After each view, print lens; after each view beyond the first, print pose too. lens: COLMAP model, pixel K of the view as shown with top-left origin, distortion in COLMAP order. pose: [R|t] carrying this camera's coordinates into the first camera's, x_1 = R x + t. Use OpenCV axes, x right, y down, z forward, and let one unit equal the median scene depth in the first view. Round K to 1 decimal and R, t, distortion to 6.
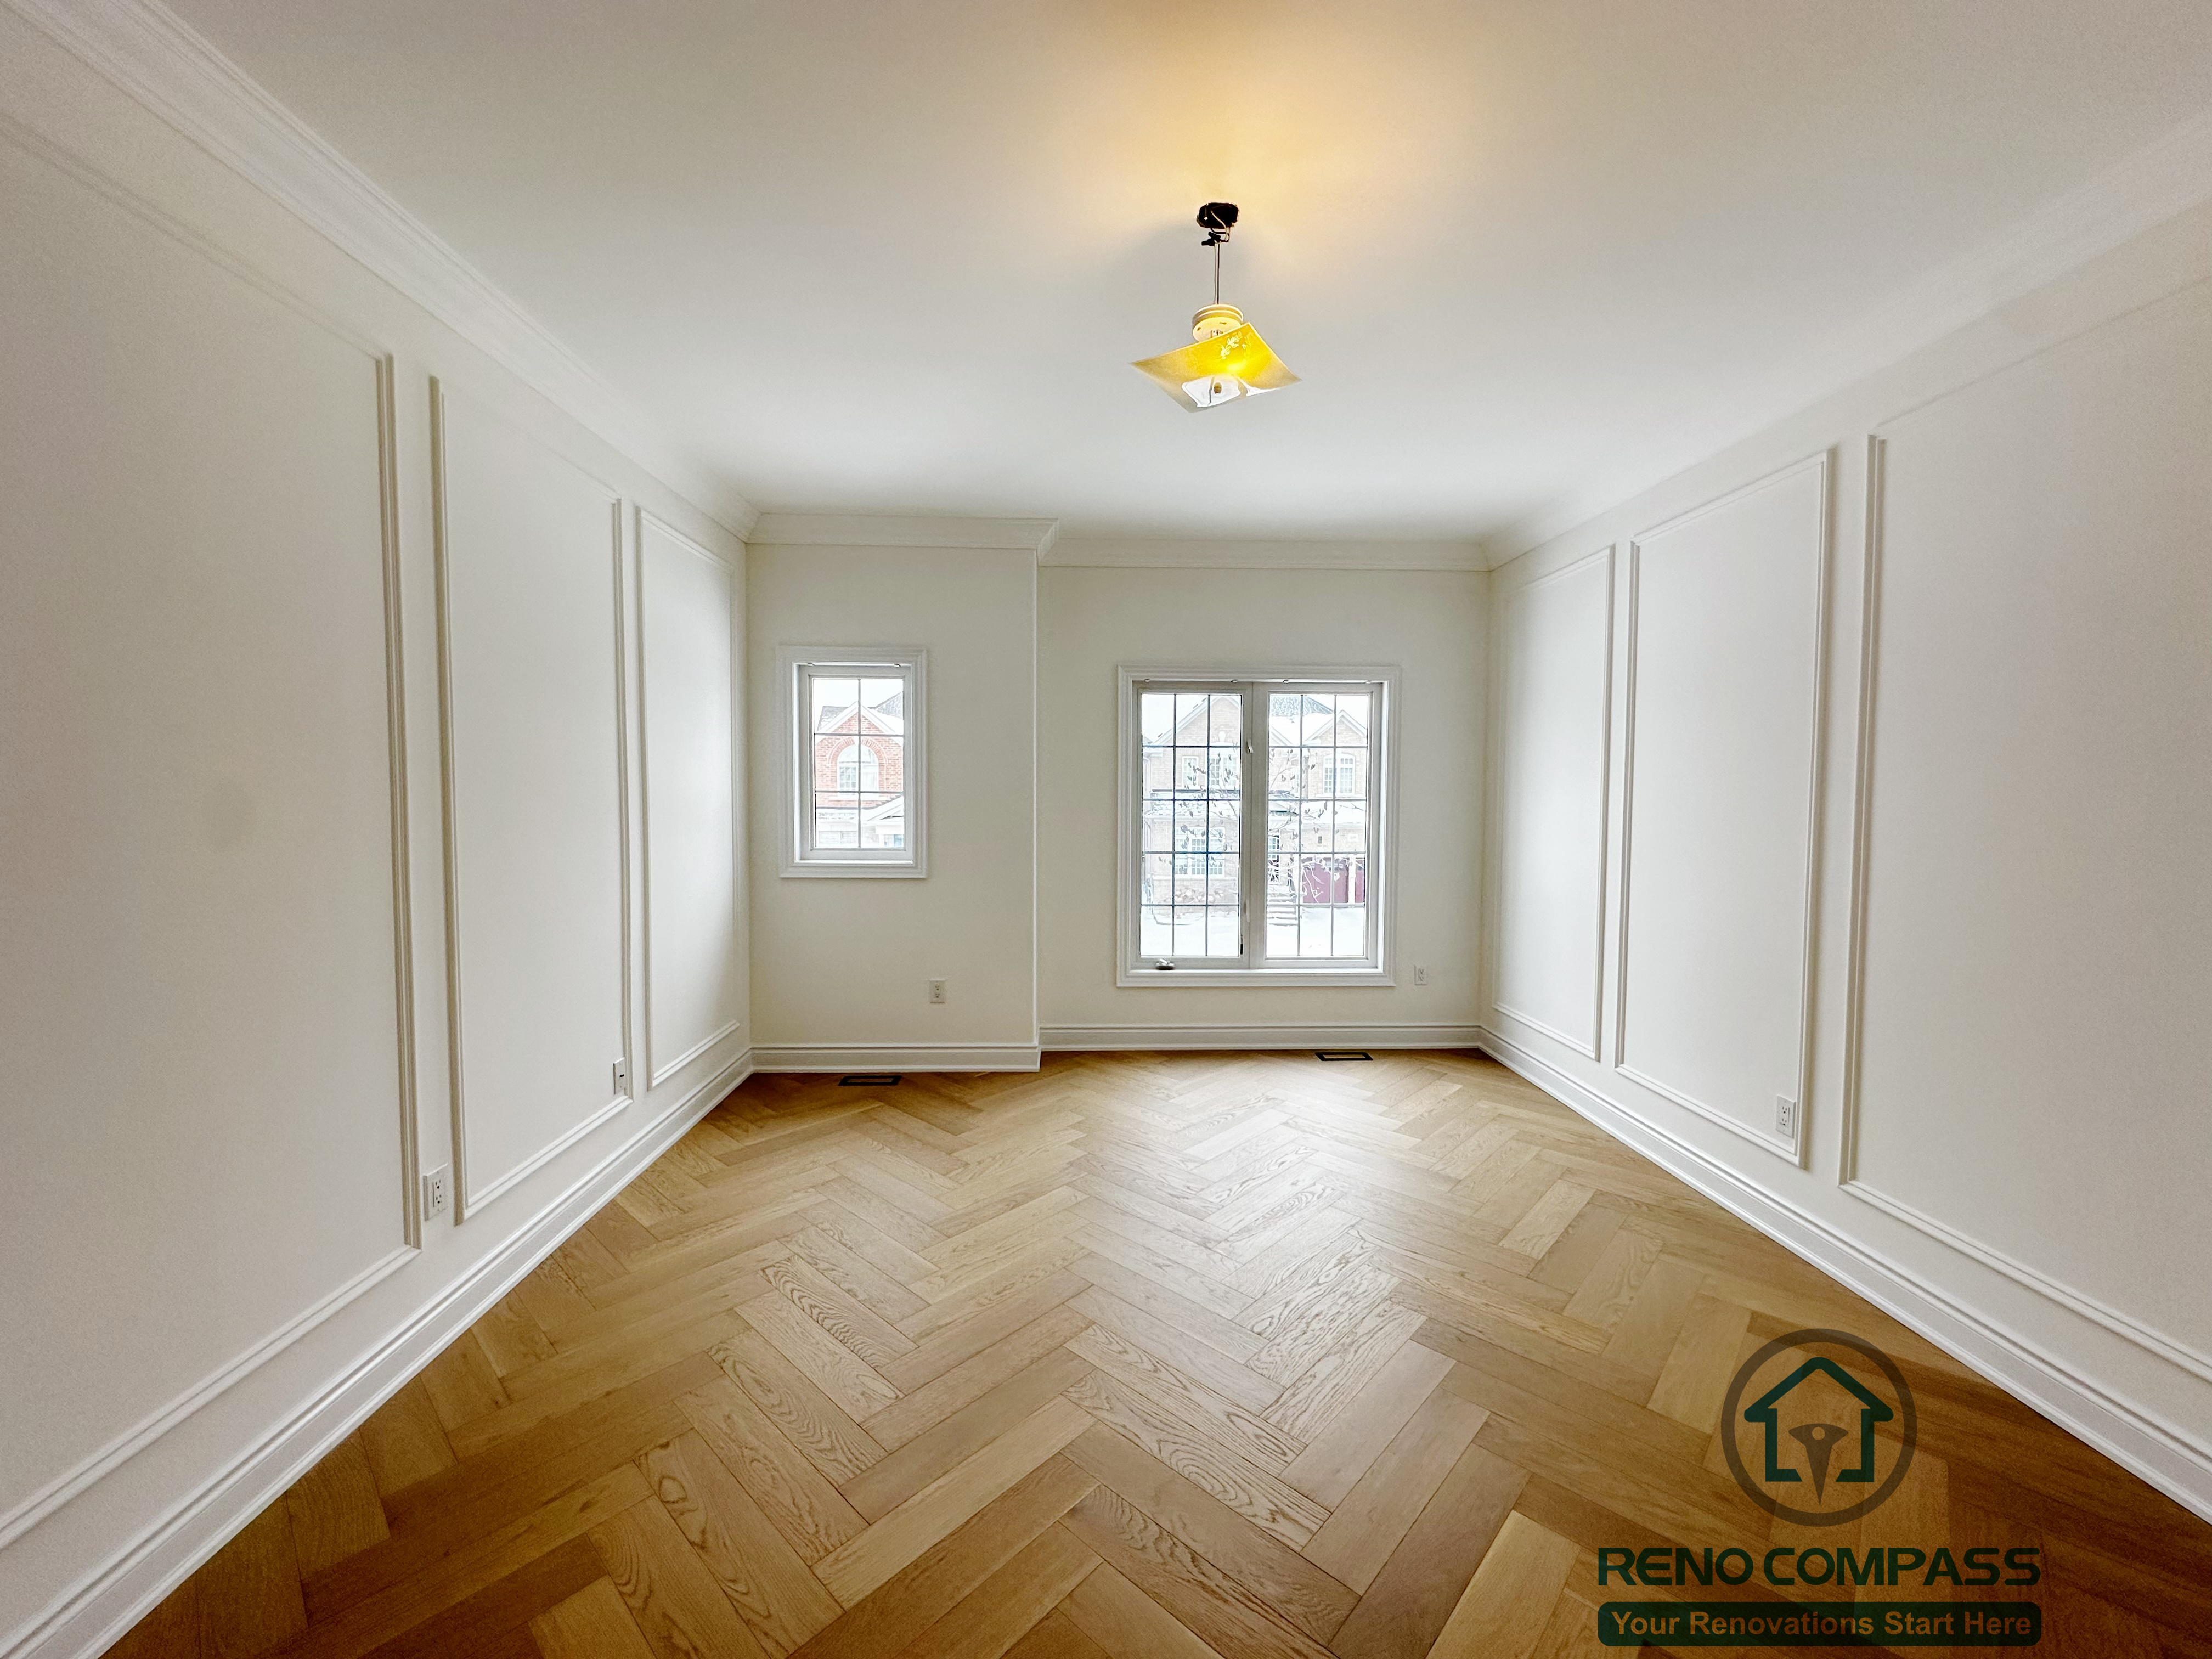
lens RADIAL K [[883.4, 0, 1106.0], [0, 883.4, 829.5], [0, 0, 1]] dist [-0.000760, 0.002745]
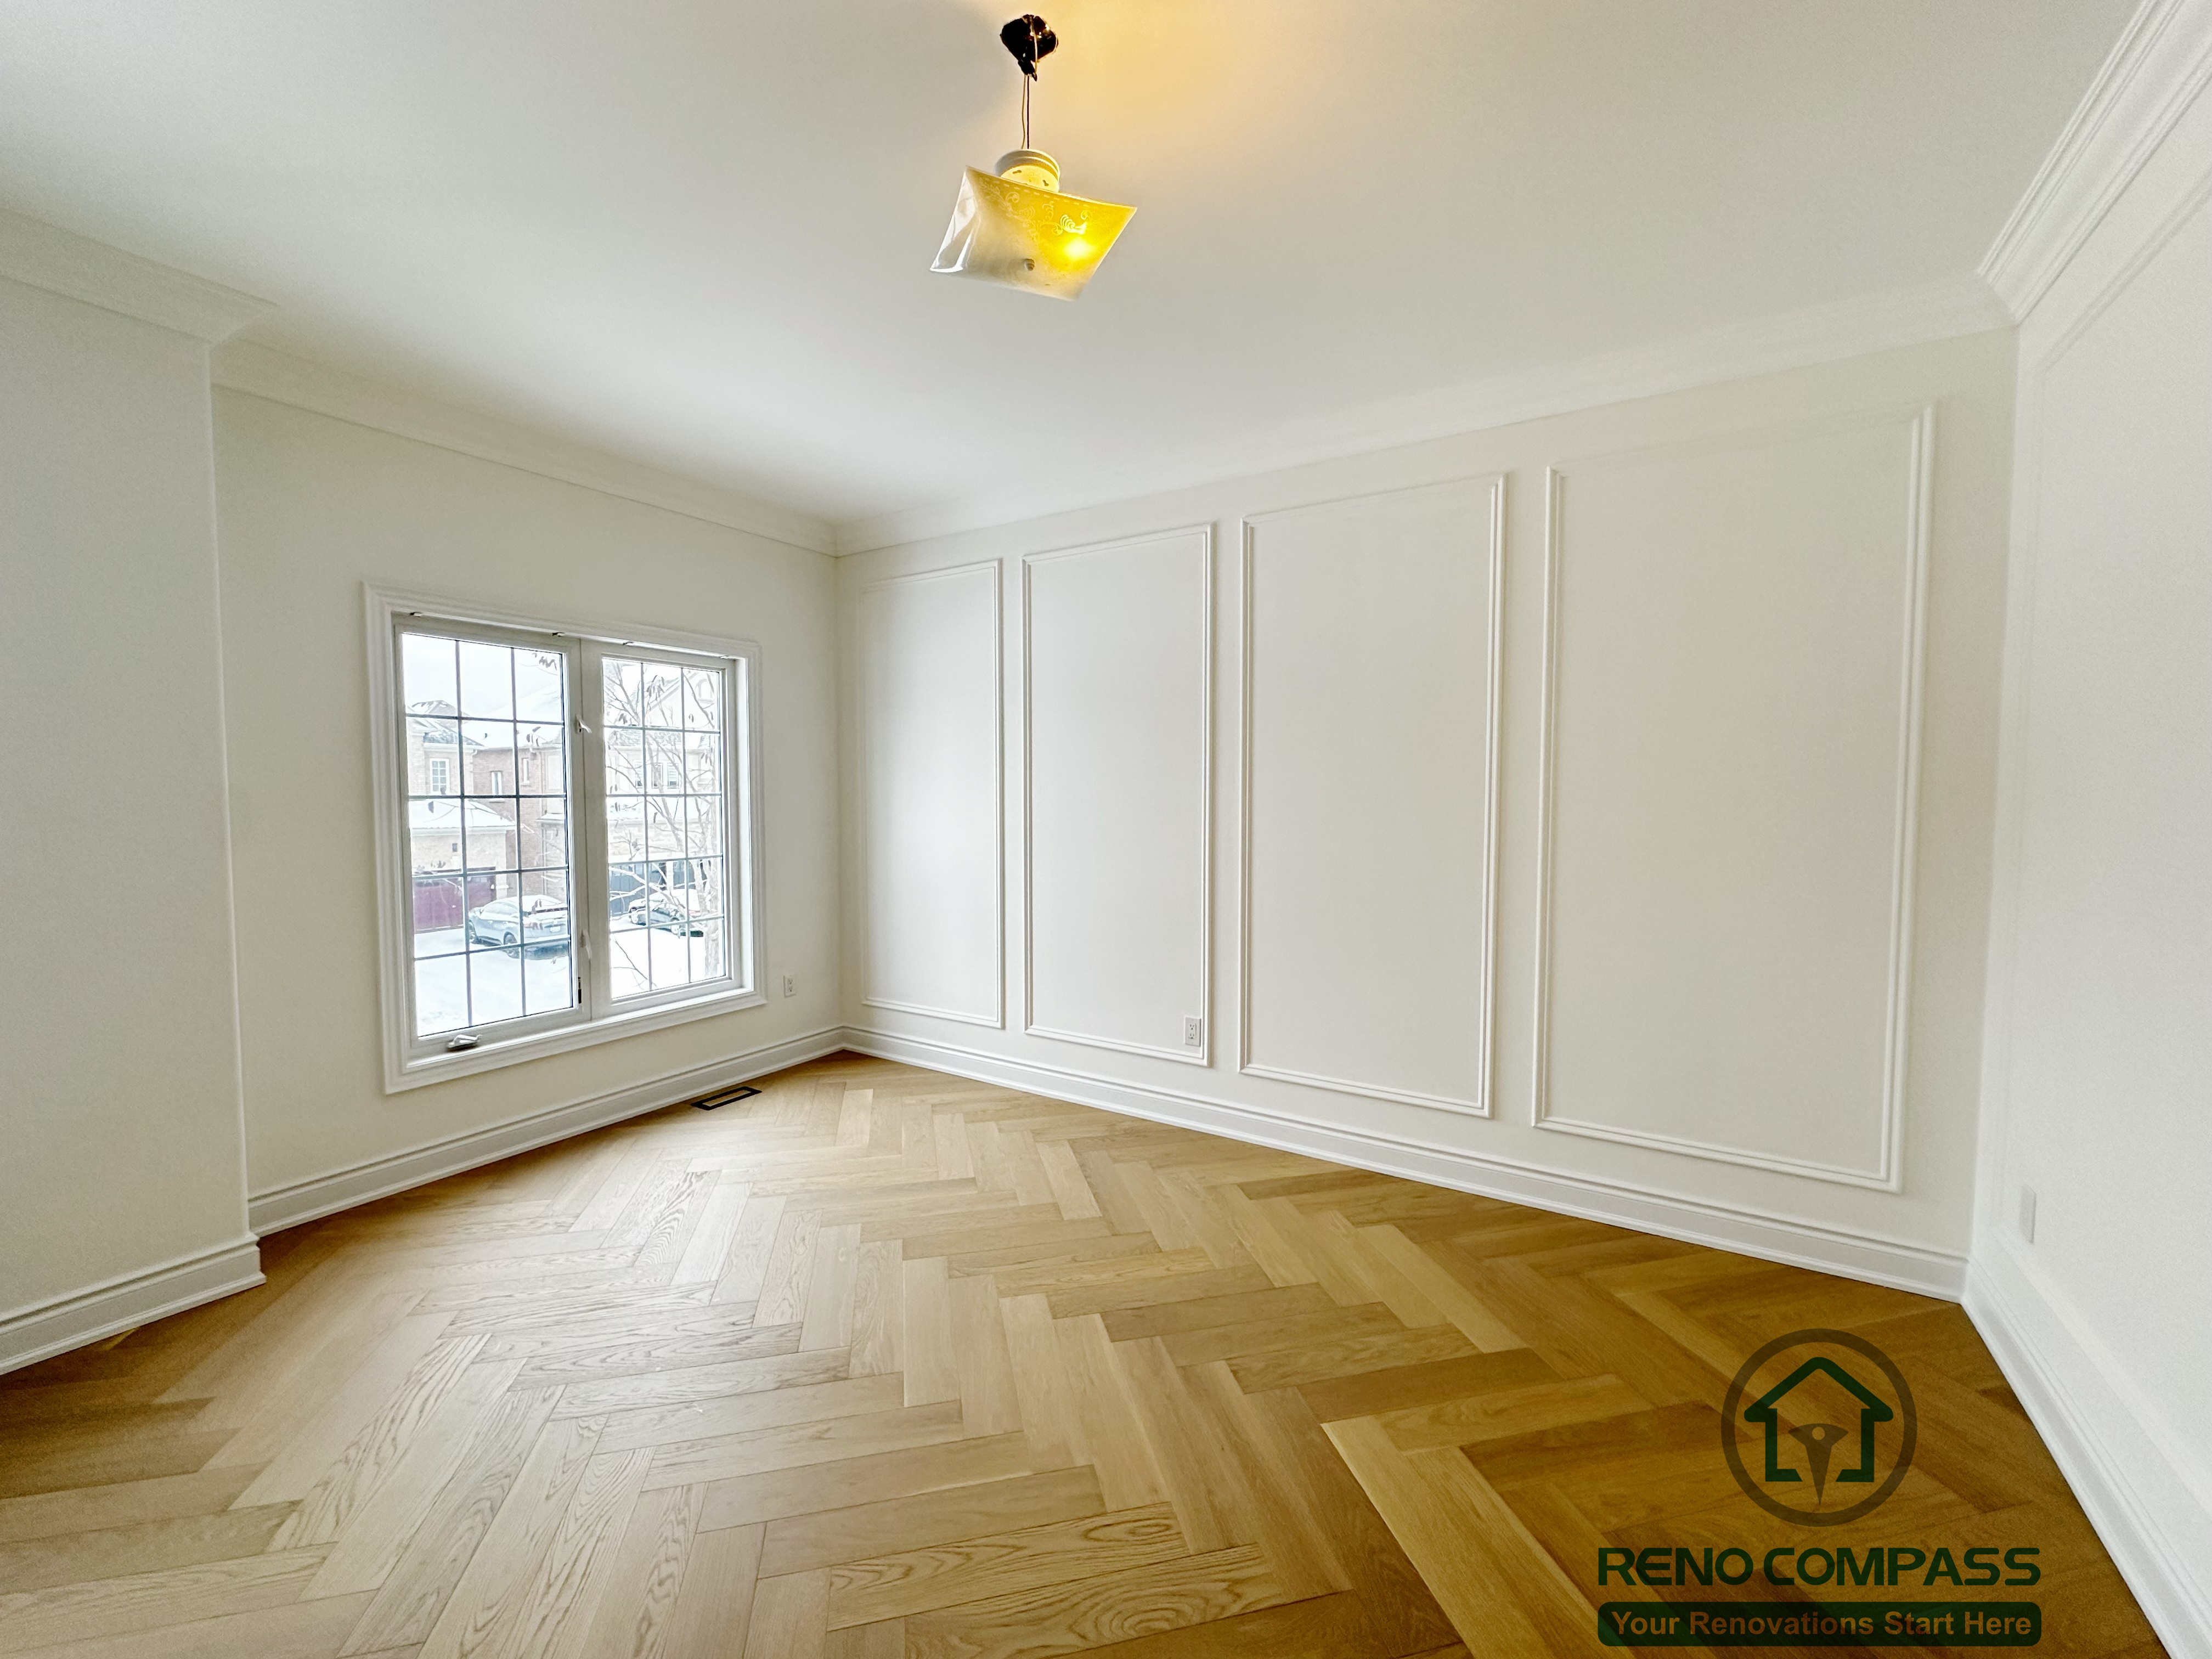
lens RADIAL K [[883.4, 0, 1106.0], [0, 883.4, 829.5], [0, 0, 1]] dist [-0.000760, 0.002745]
pose [[0.559139, -0.042931, 0.827961, -0.220669], [0.040840, 0.998872, 0.024214, -0.005363], [-0.828067, 0.020275, 0.560262, 0.224382]]
